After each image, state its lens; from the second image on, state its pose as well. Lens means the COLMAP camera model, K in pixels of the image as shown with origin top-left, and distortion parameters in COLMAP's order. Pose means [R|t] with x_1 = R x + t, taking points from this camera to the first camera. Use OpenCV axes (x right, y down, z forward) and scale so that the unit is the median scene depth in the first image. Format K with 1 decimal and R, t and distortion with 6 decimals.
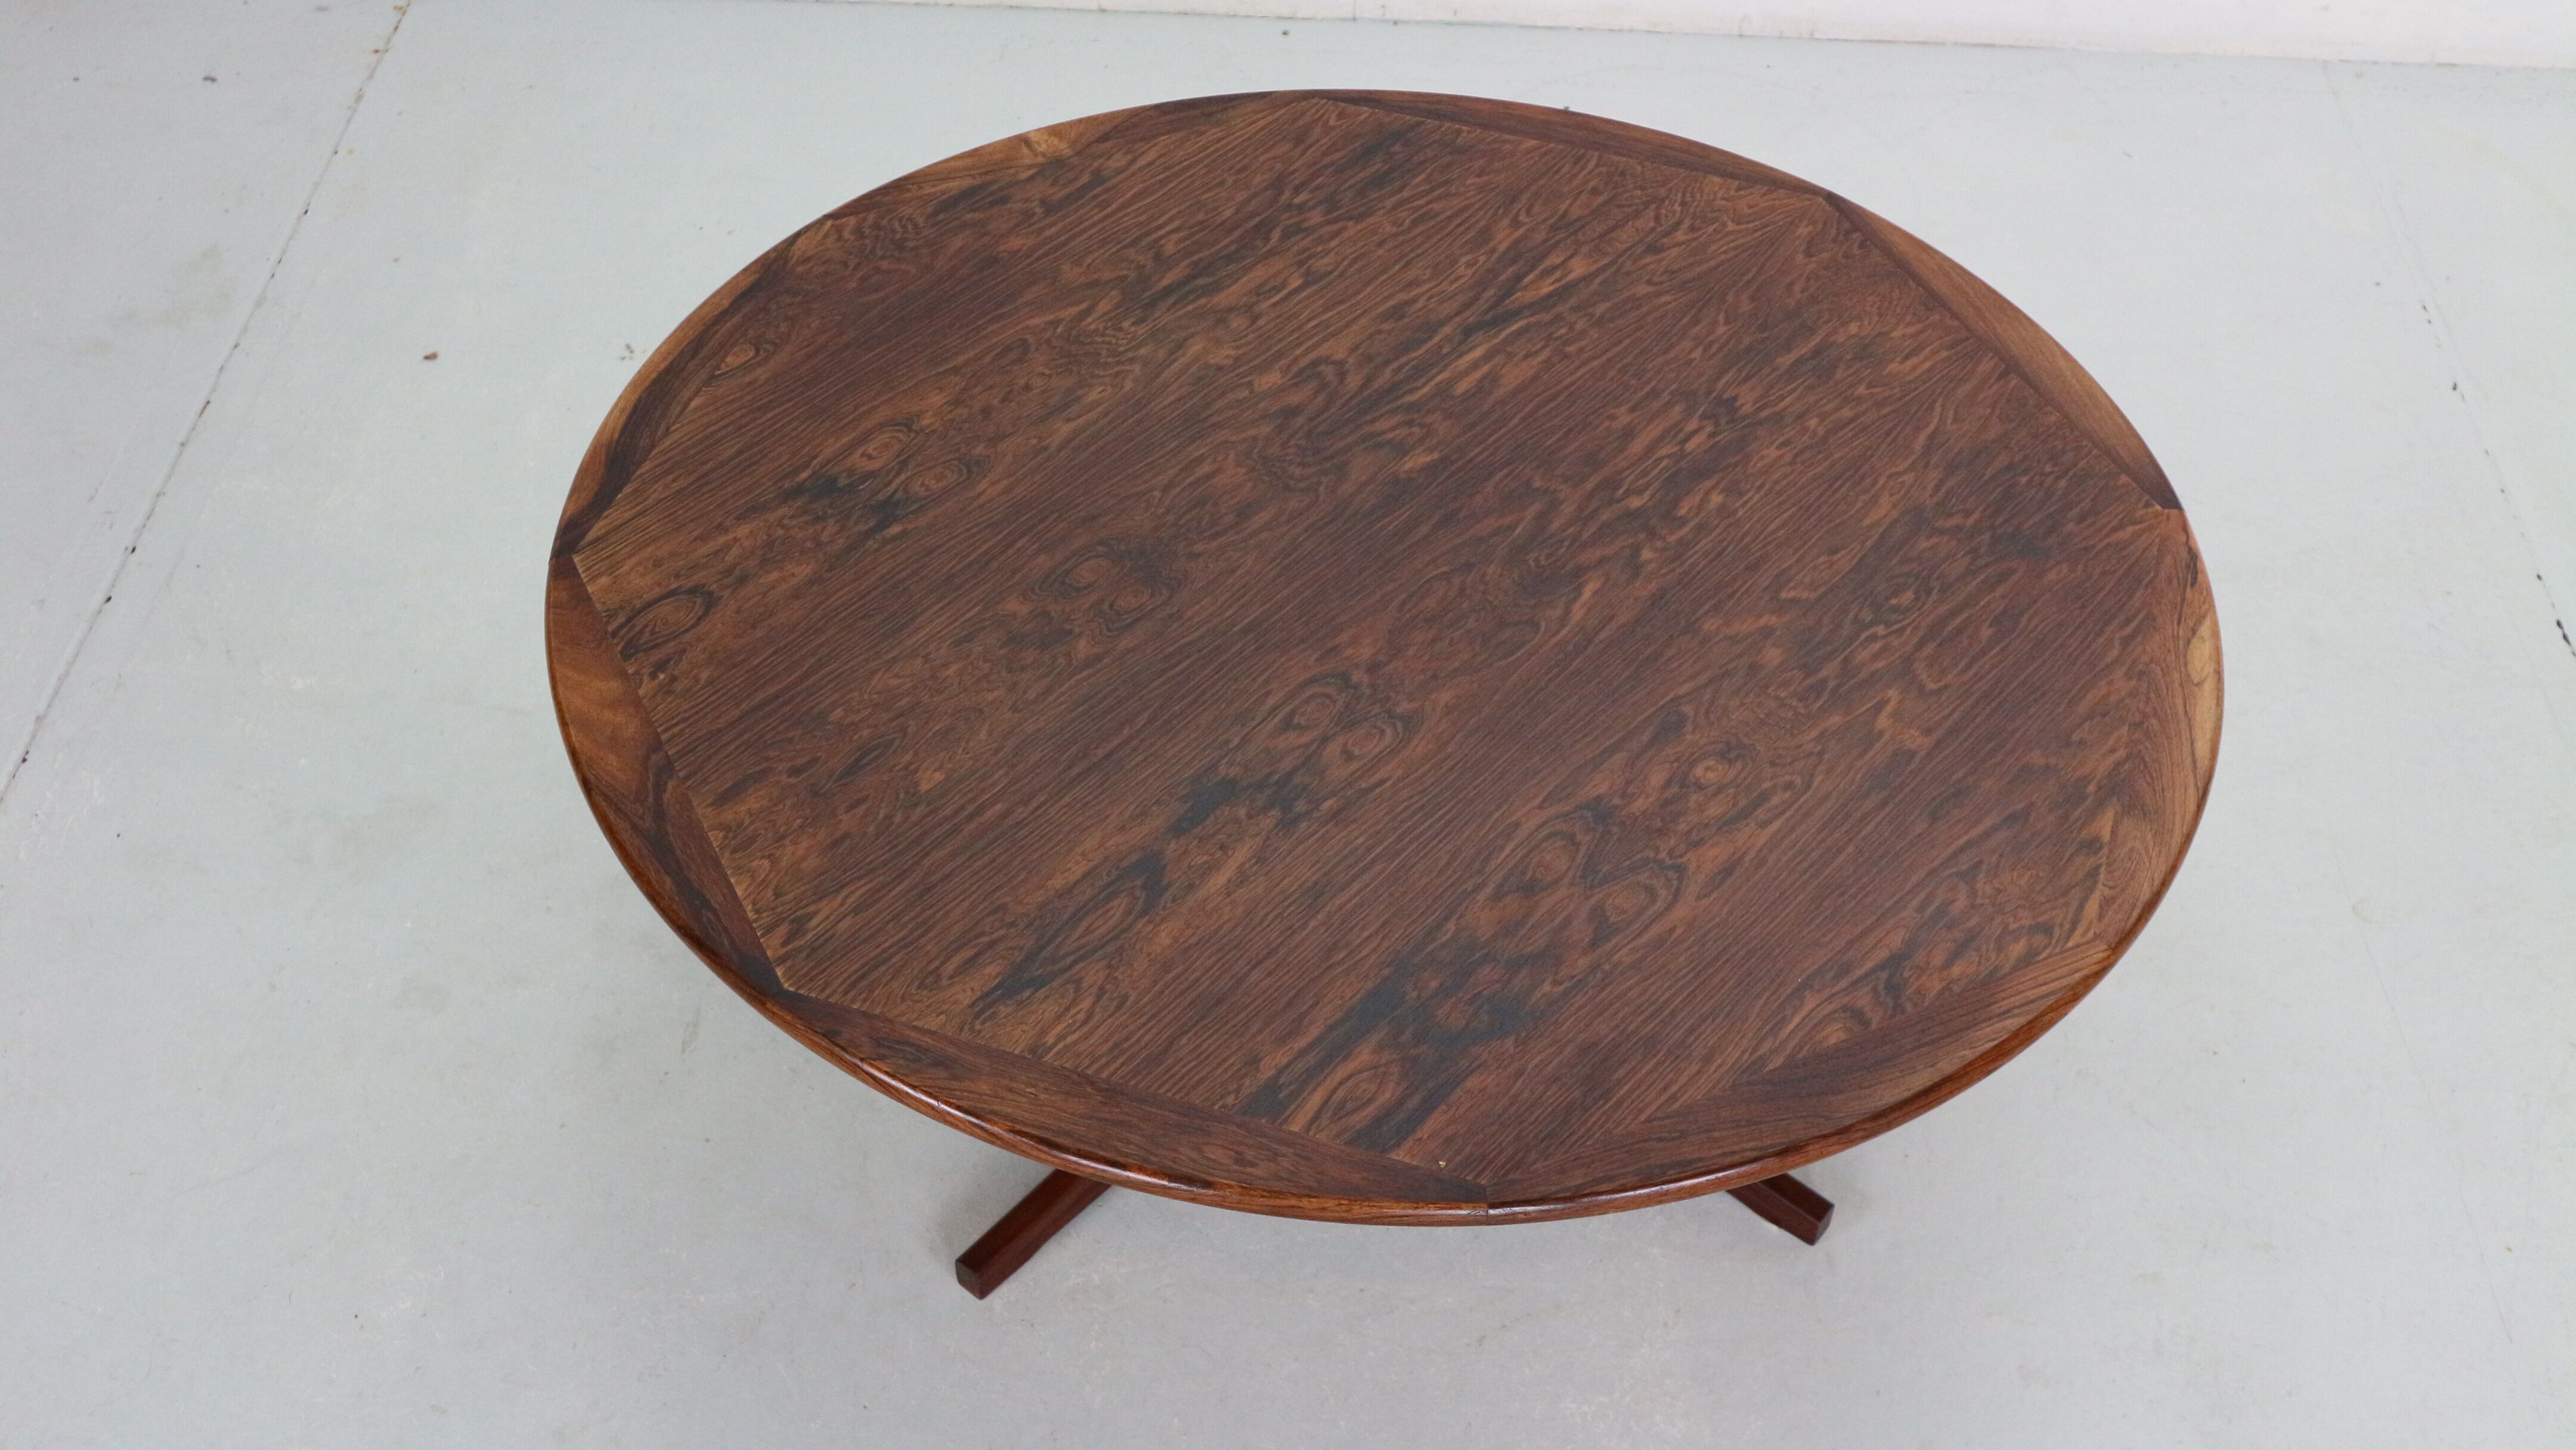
lens RADIAL K [[2808.2, 0, 1297.4], [0, 2808.2, 736.8], [0, 0, 1]] dist [0.017096, 0.000000]
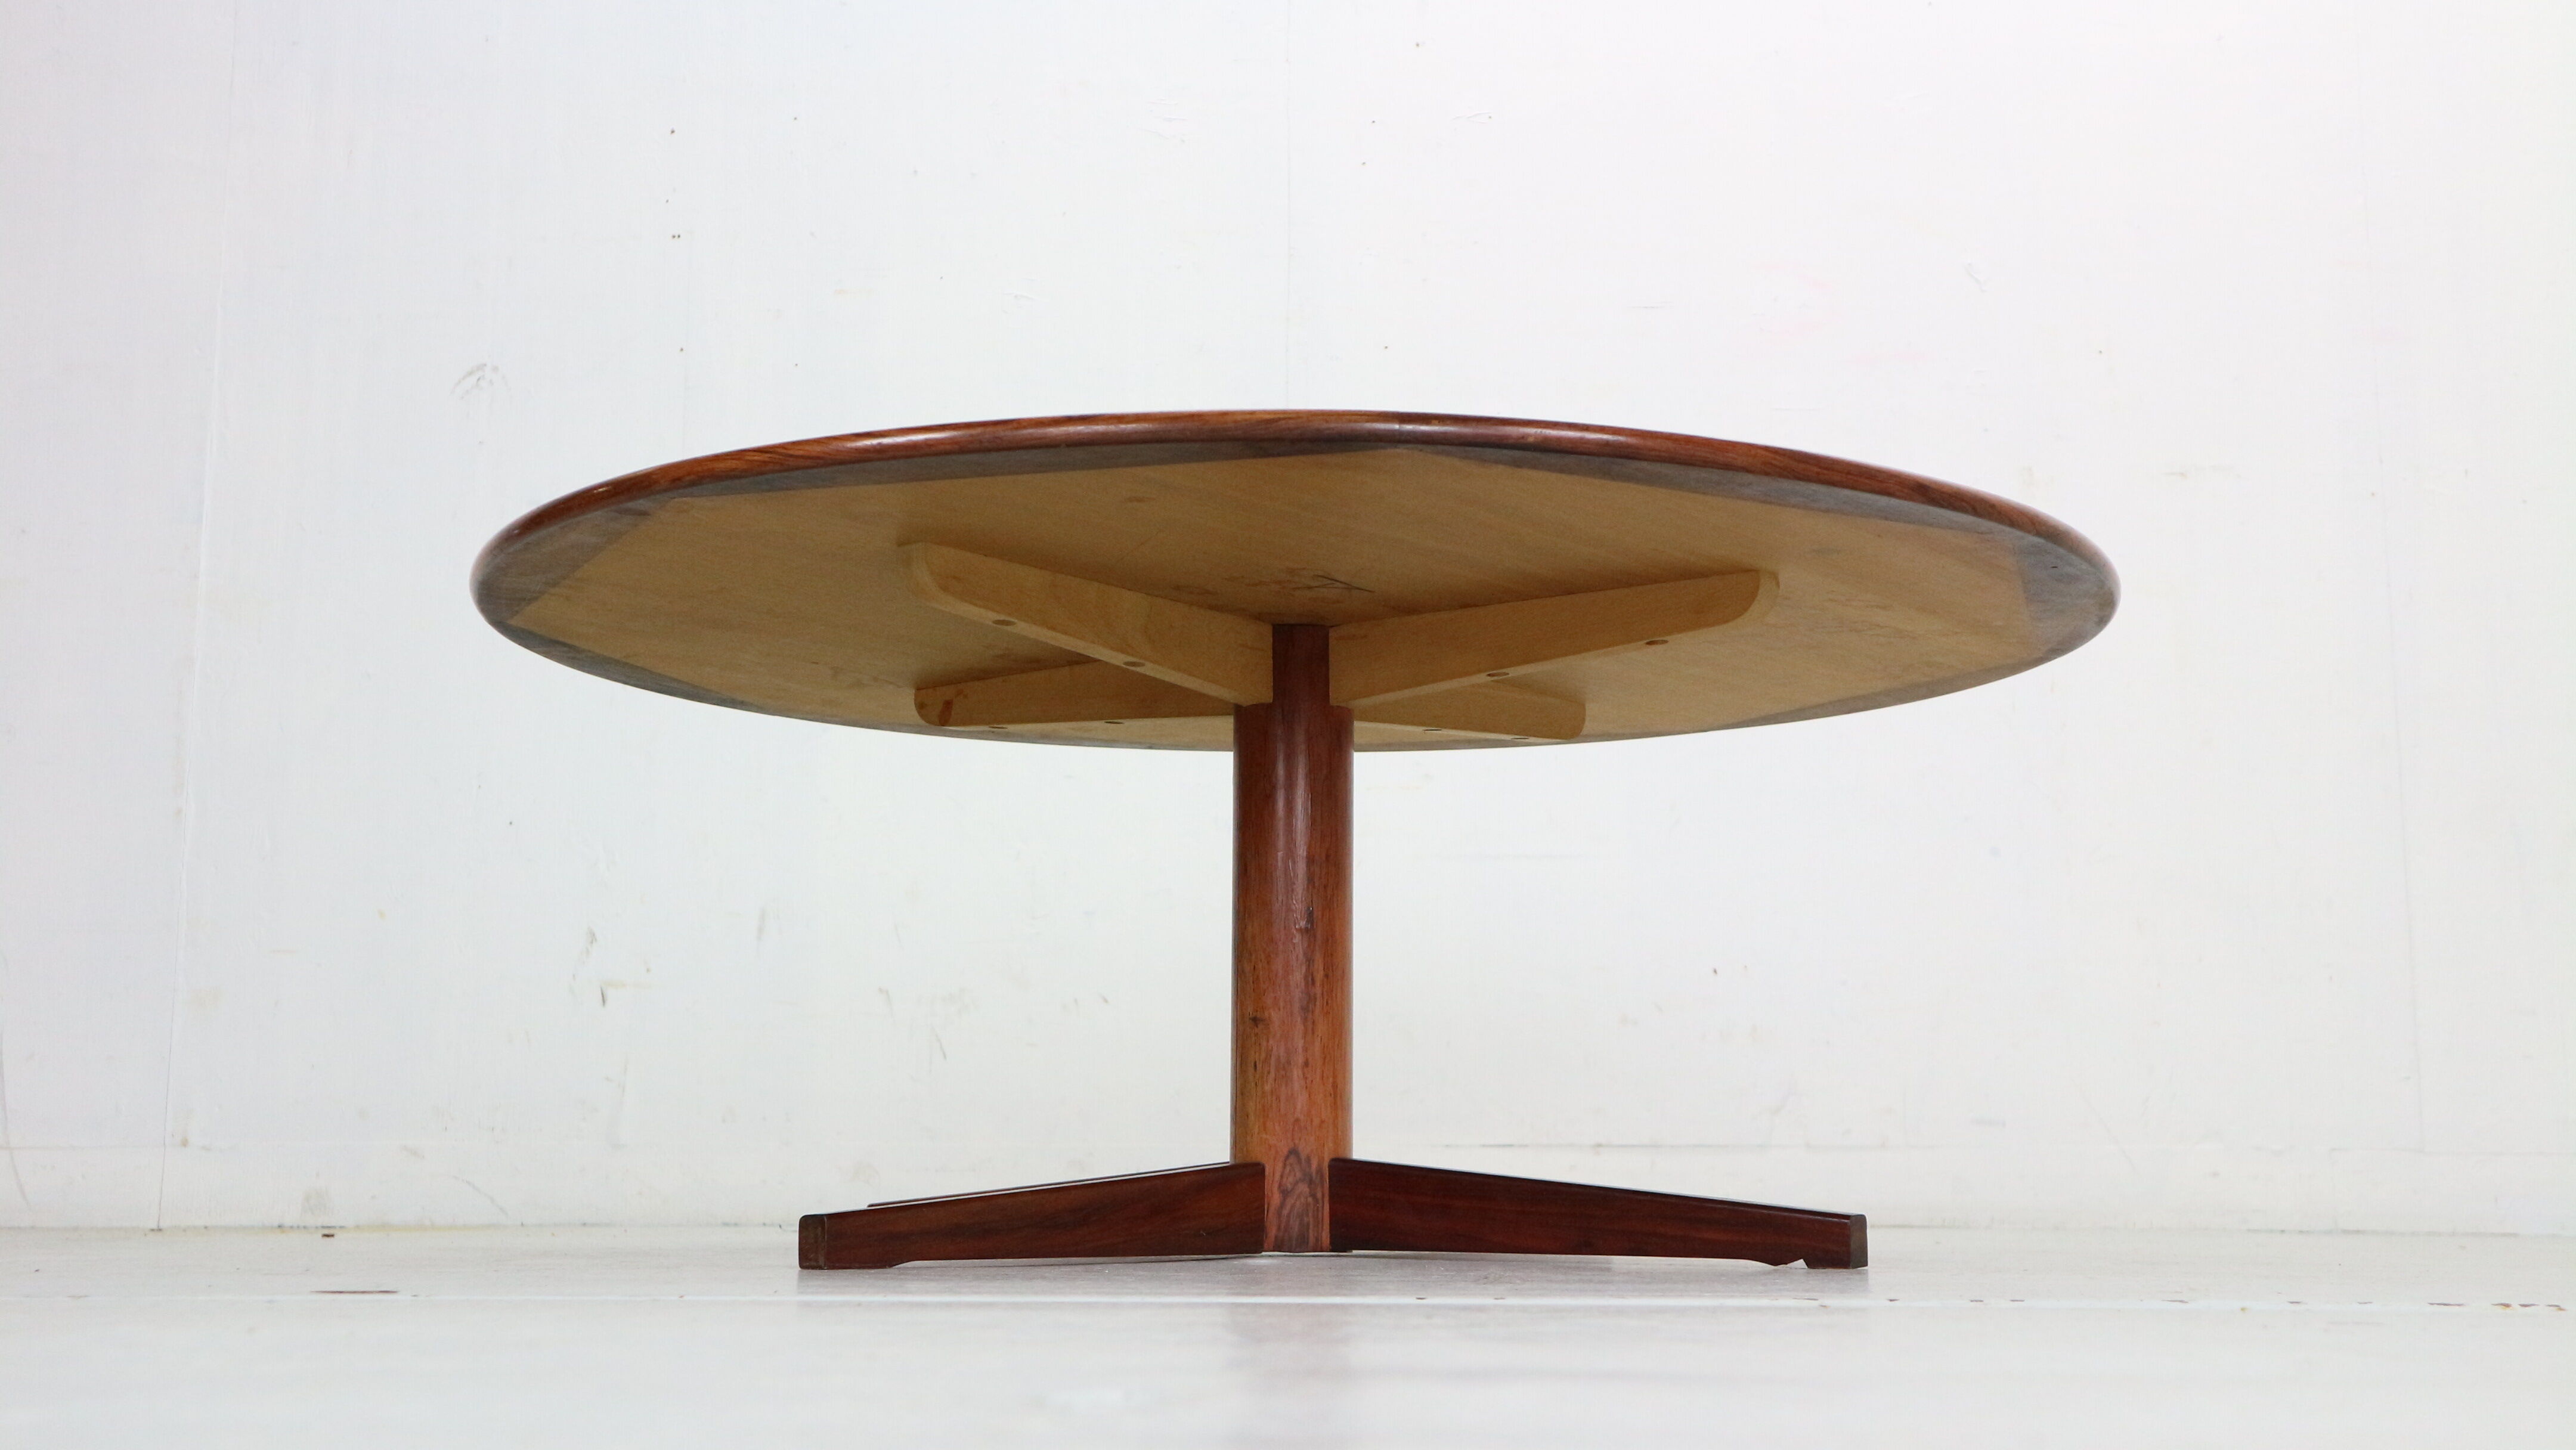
lens RADIAL K [[2808.2, 0, 1293.7], [0, 2808.2, 745.5], [0, 0, 1]] dist [0.017096, 0.000000]
pose [[0.999538, -0.021286, 0.021710, 0.007718], [0.030145, 0.600589, -0.798990, 0.815609], [0.003969, 0.799275, 0.600953, 0.428606]]
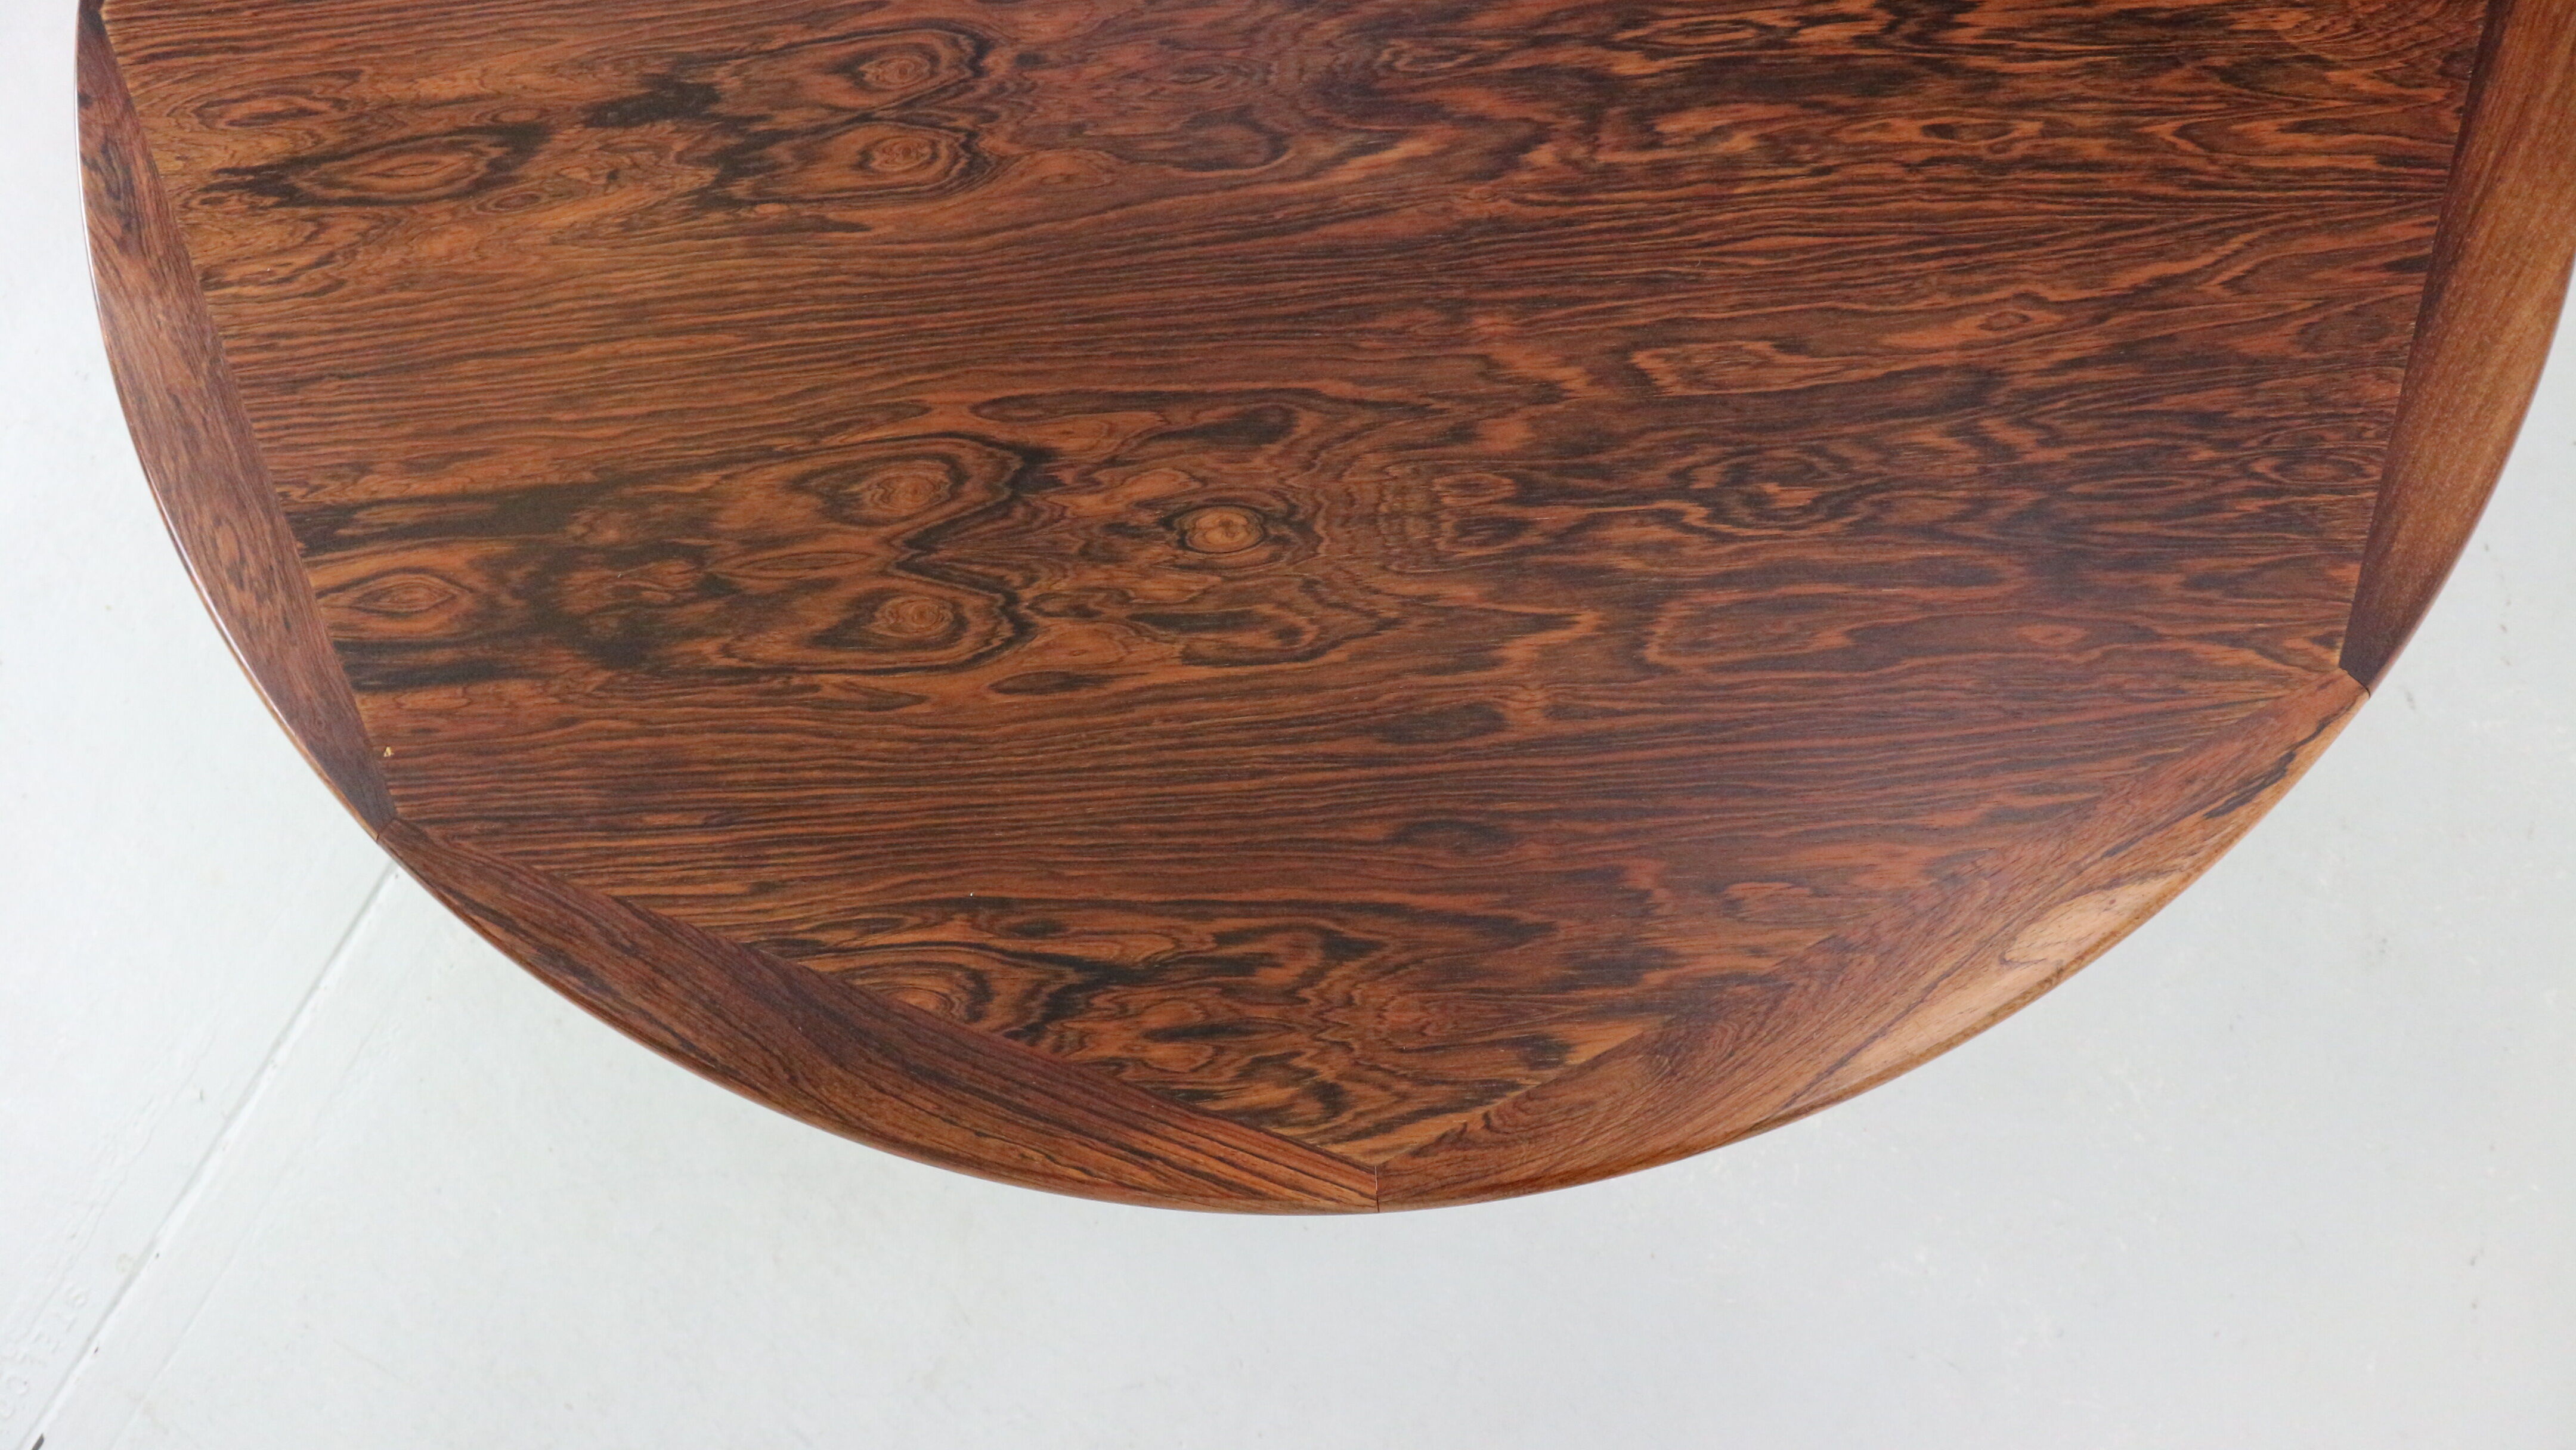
lens RADIAL K [[1777.1, 0, 1289.2], [0, 1777.1, 715.7], [0, 0, 1]] dist [-0.118815, 0.078034]
pose [[0.694917, 0.689071, -0.205600, 0.254534], [-0.442406, 0.635088, 0.633198, -0.209125], [0.566893, -0.349062, 0.746183, 0.663271]]
